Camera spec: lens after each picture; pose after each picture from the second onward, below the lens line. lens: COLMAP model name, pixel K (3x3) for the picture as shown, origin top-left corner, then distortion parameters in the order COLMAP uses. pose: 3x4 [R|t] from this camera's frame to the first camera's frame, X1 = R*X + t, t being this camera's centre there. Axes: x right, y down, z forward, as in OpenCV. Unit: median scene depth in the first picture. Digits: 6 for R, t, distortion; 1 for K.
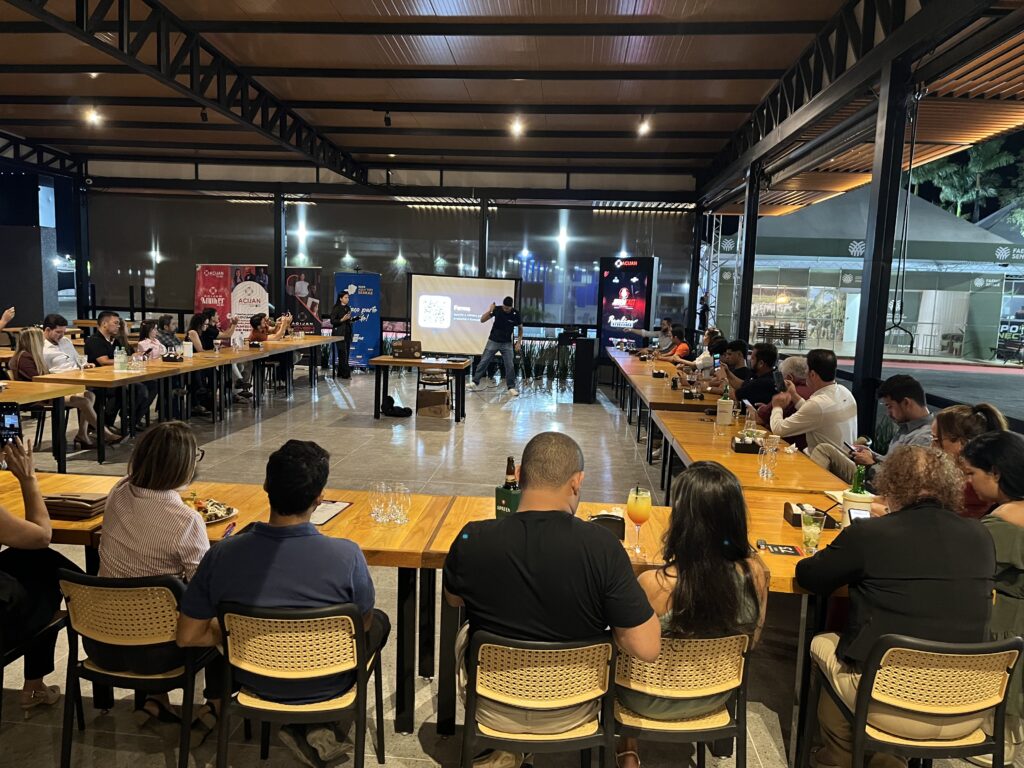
lens RADIAL K [[771.6, 0, 507.5], [0, 771.6, 381.3], [0, 0, 1]] dist [0.029223, -0.004594]
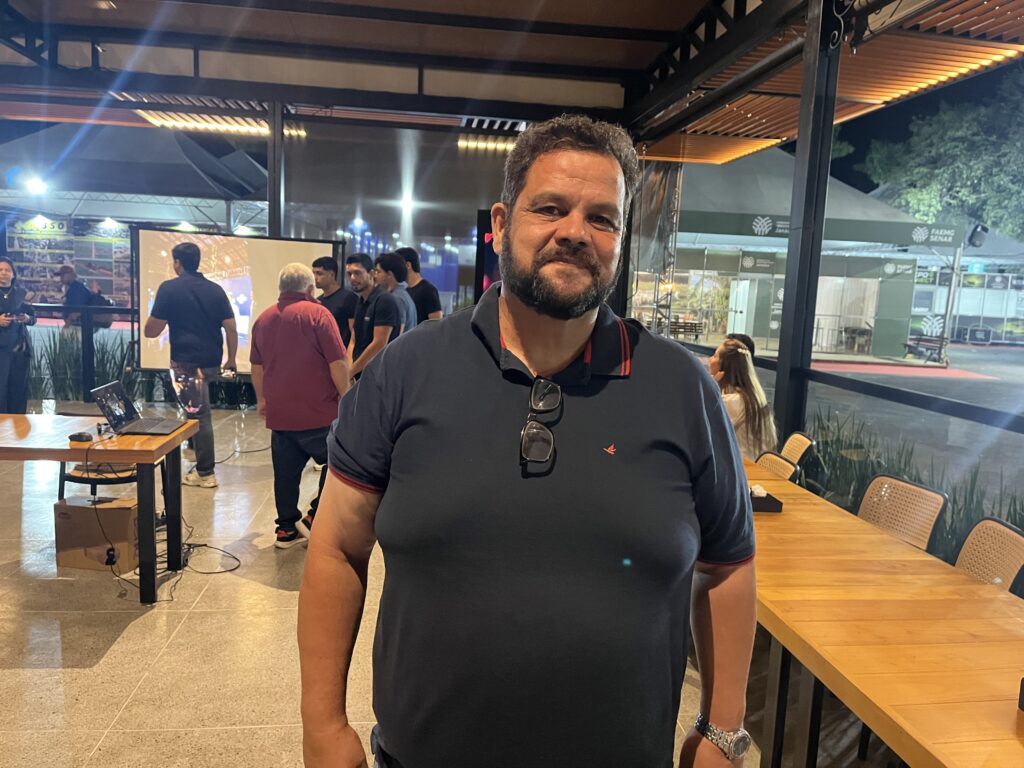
lens RADIAL K [[771.6, 0, 511.7], [0, 771.6, 393.1], [0, 0, 1]] dist [0.029223, -0.004594]
pose [[0.978038, -0.019451, 0.207515, 0.010489], [0.012680, 0.999345, 0.033908, -0.021873], [-0.208039, -0.030532, 0.977644, 0.228894]]
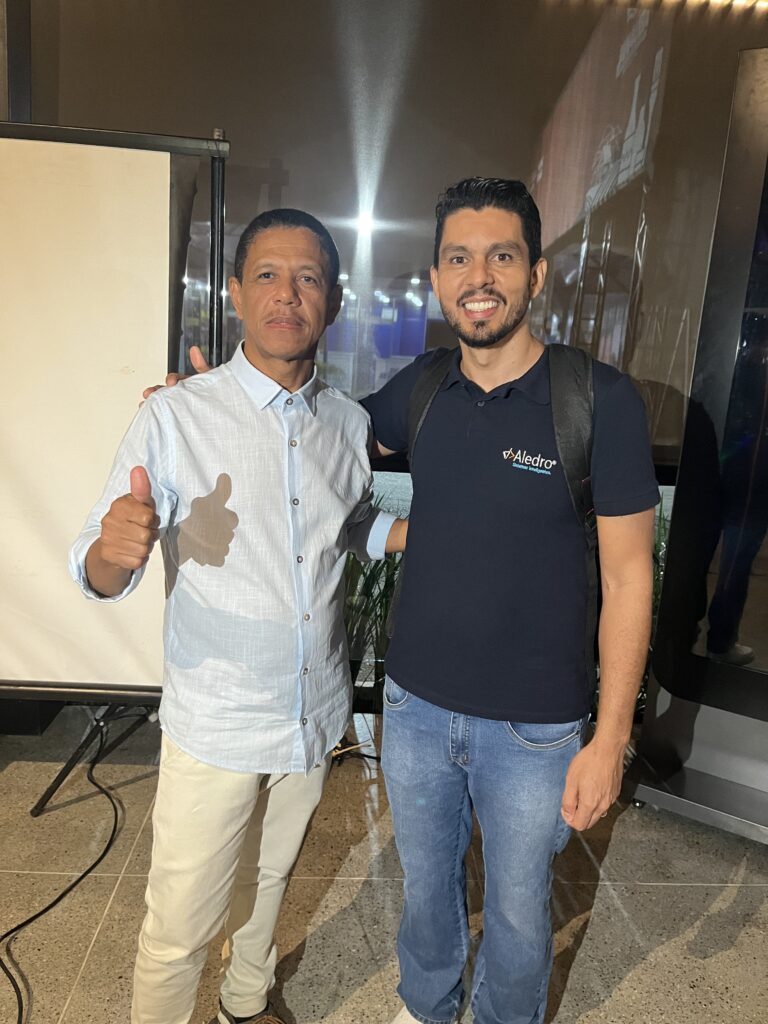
lens RADIAL K [[771.6, 0, 381.3], [0, 771.6, 513.4], [0, 0, 1]] dist [0.029223, -0.004594]
pose [[0.992492, -0.012370, 0.121685, 0.018508], [-0.000551, 0.994410, 0.105583, -0.048171], [-0.122311, -0.104858, 0.986937, 0.485857]]
